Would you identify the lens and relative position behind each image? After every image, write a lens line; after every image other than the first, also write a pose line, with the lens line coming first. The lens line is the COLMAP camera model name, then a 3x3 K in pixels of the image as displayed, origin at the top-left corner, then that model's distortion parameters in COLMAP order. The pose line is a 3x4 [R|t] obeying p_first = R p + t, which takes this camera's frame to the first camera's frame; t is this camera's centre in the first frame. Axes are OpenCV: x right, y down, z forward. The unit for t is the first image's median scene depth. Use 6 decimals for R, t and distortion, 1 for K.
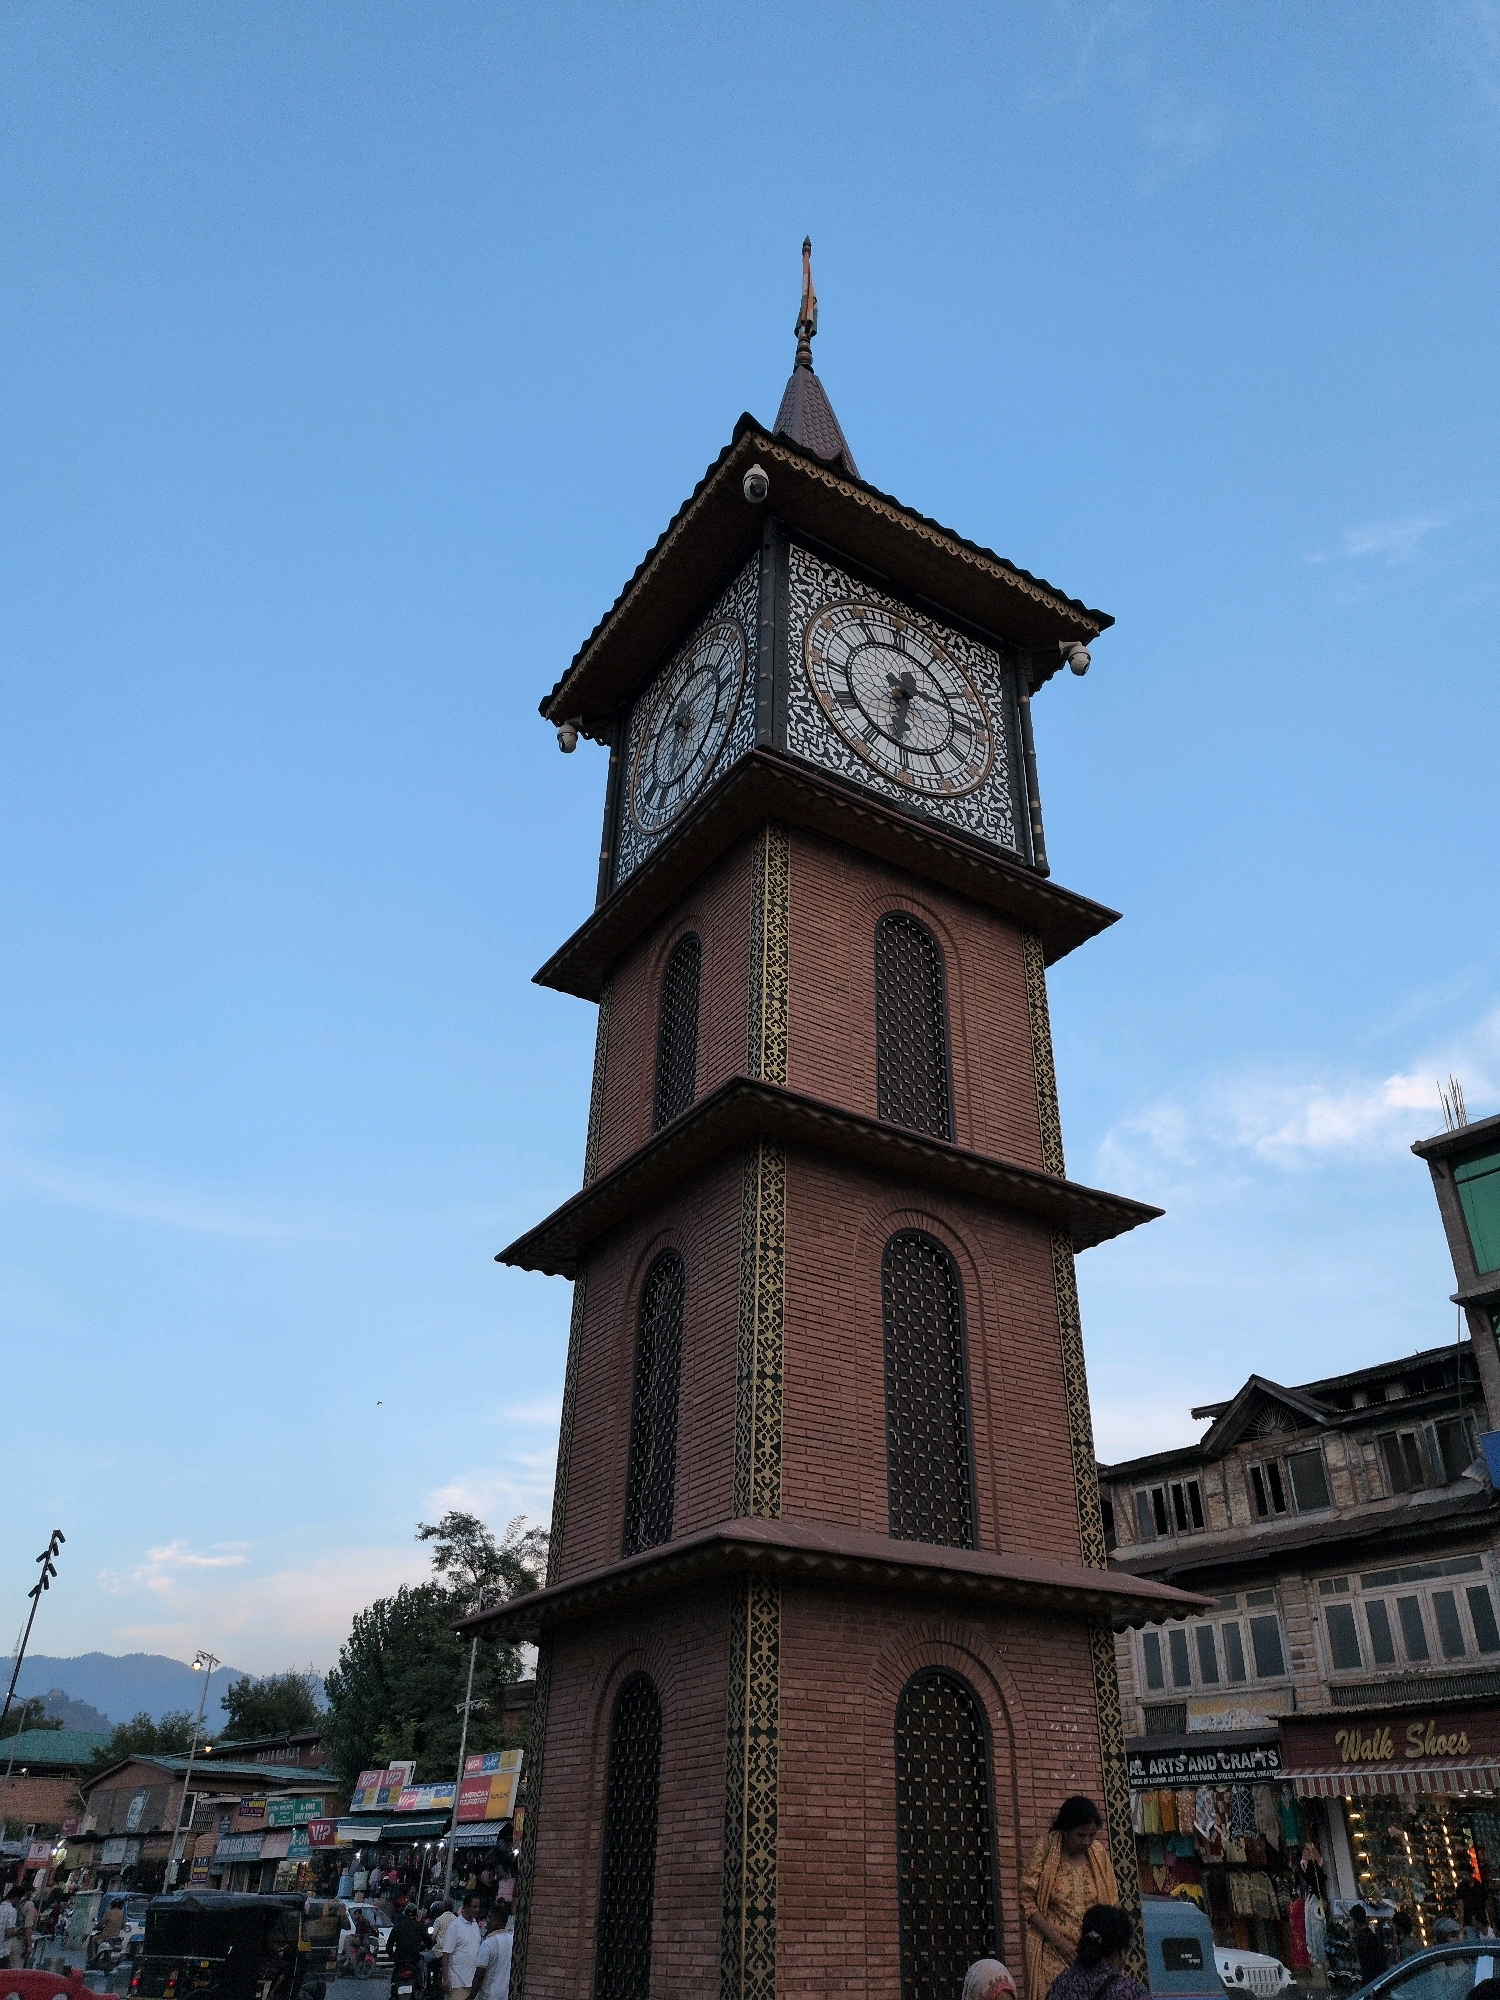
lens RADIAL K [[1428.9, 0, 764.7], [0, 1428.9, 1005.3], [0, 0, 1]] dist [0.000479, -0.009040]
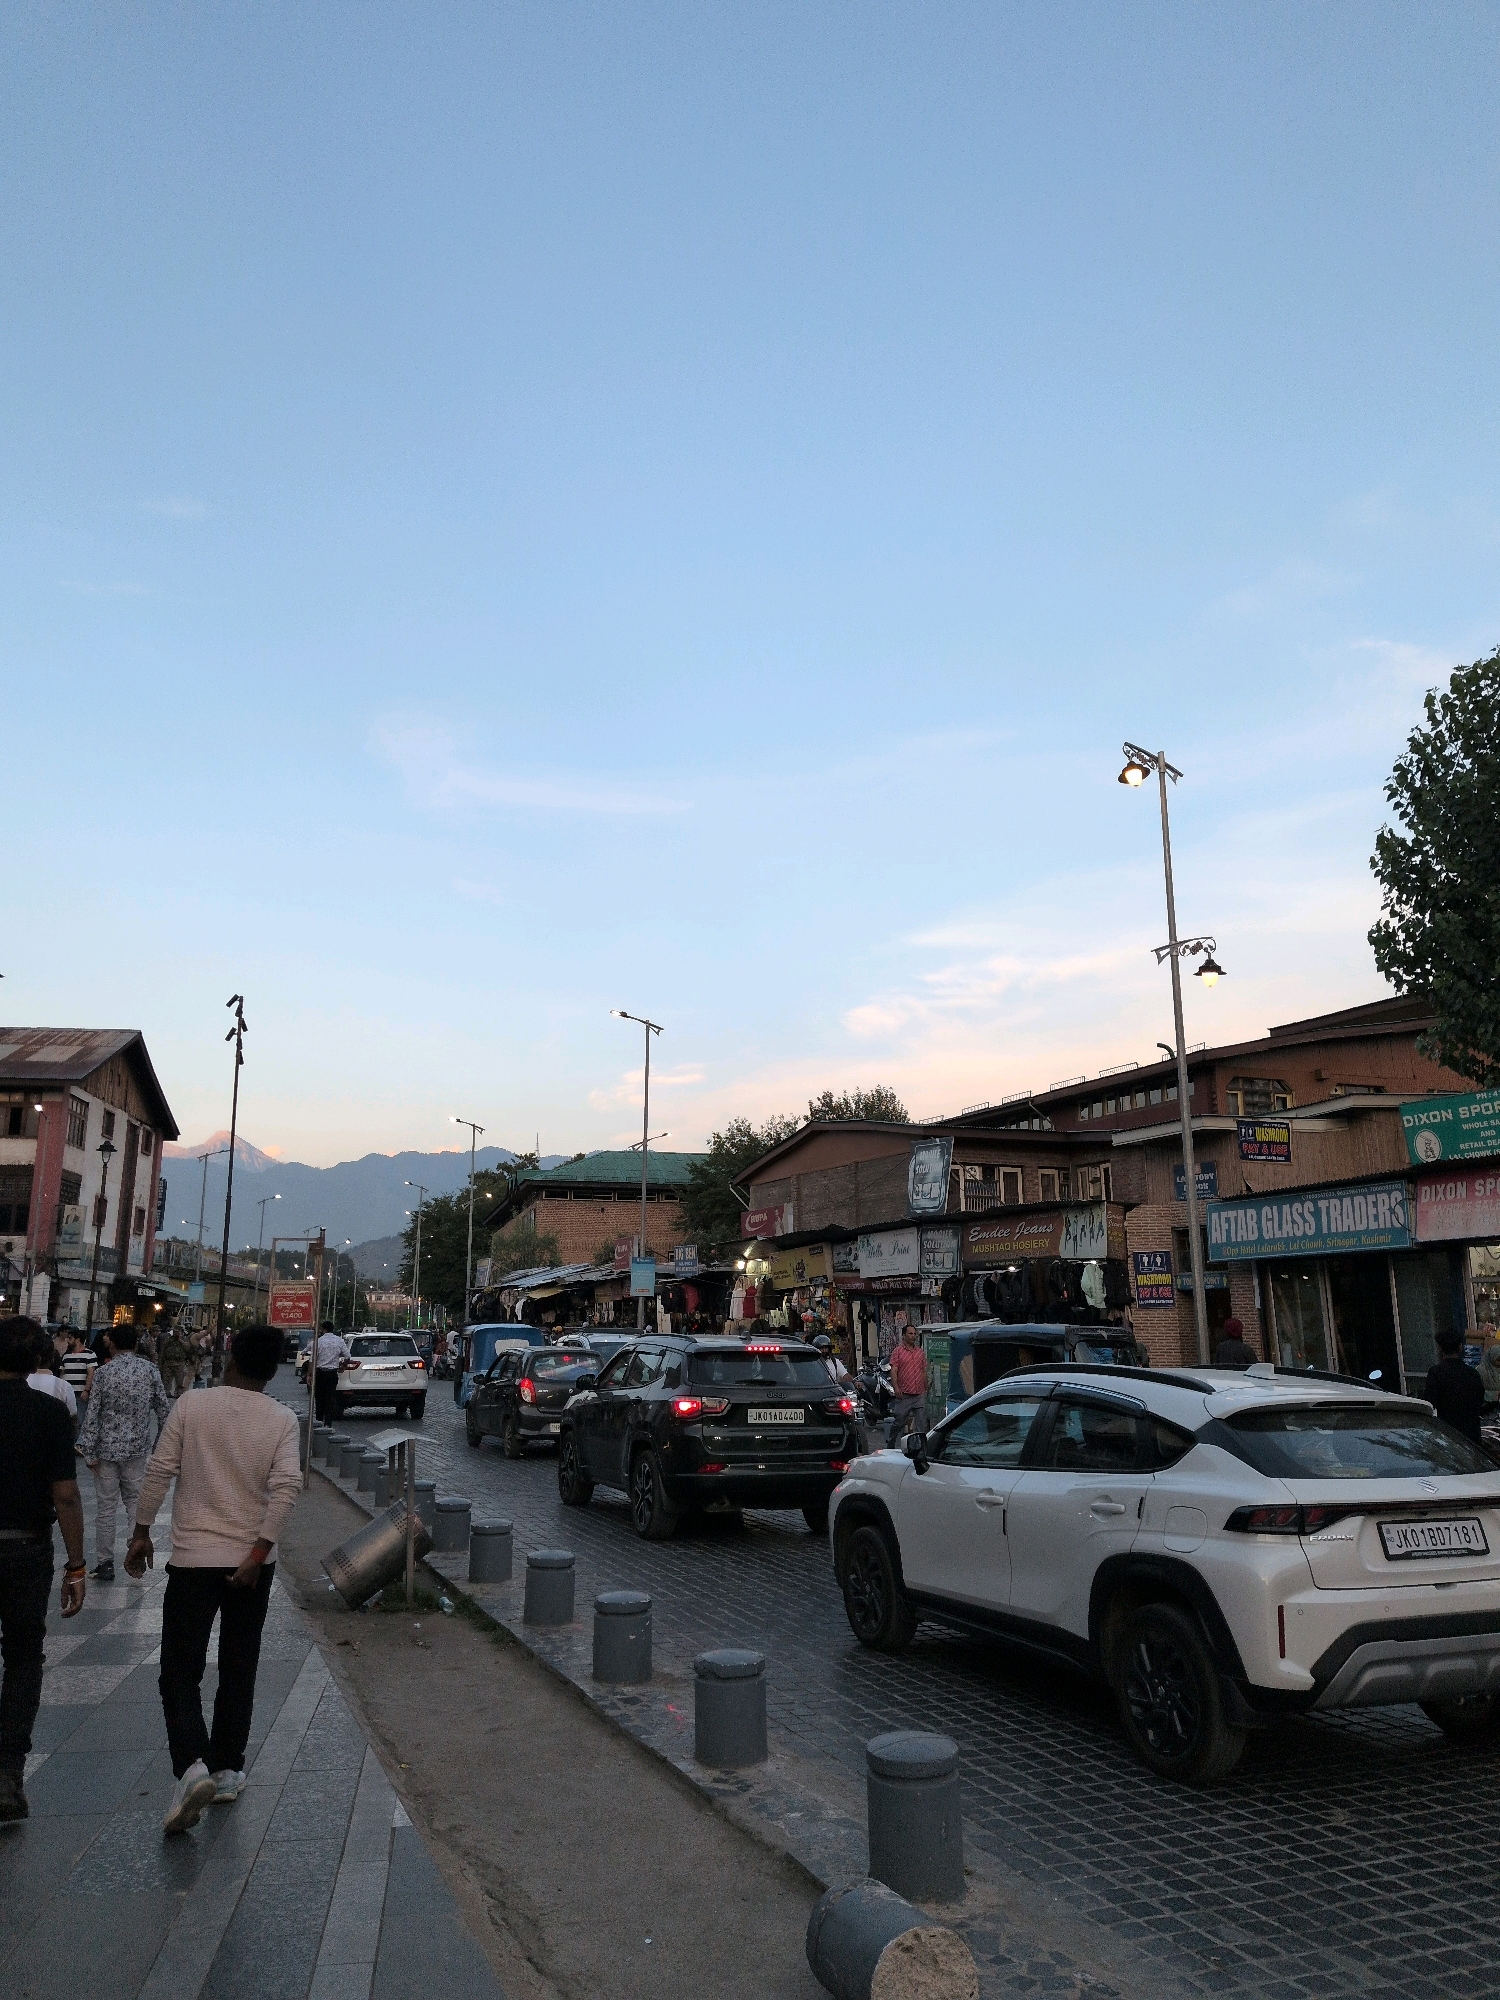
lens RADIAL K [[1420.1, 0, 692.6], [0, 1420.1, 993.9], [0, 0, 1]] dist [0.056101, -0.001921]
pose [[0.941913, -0.083783, -0.325240, -0.765330], [0.183783, 0.939114, 0.290324, 0.768984], [0.281113, -0.333233, 0.899962, 1.235067]]
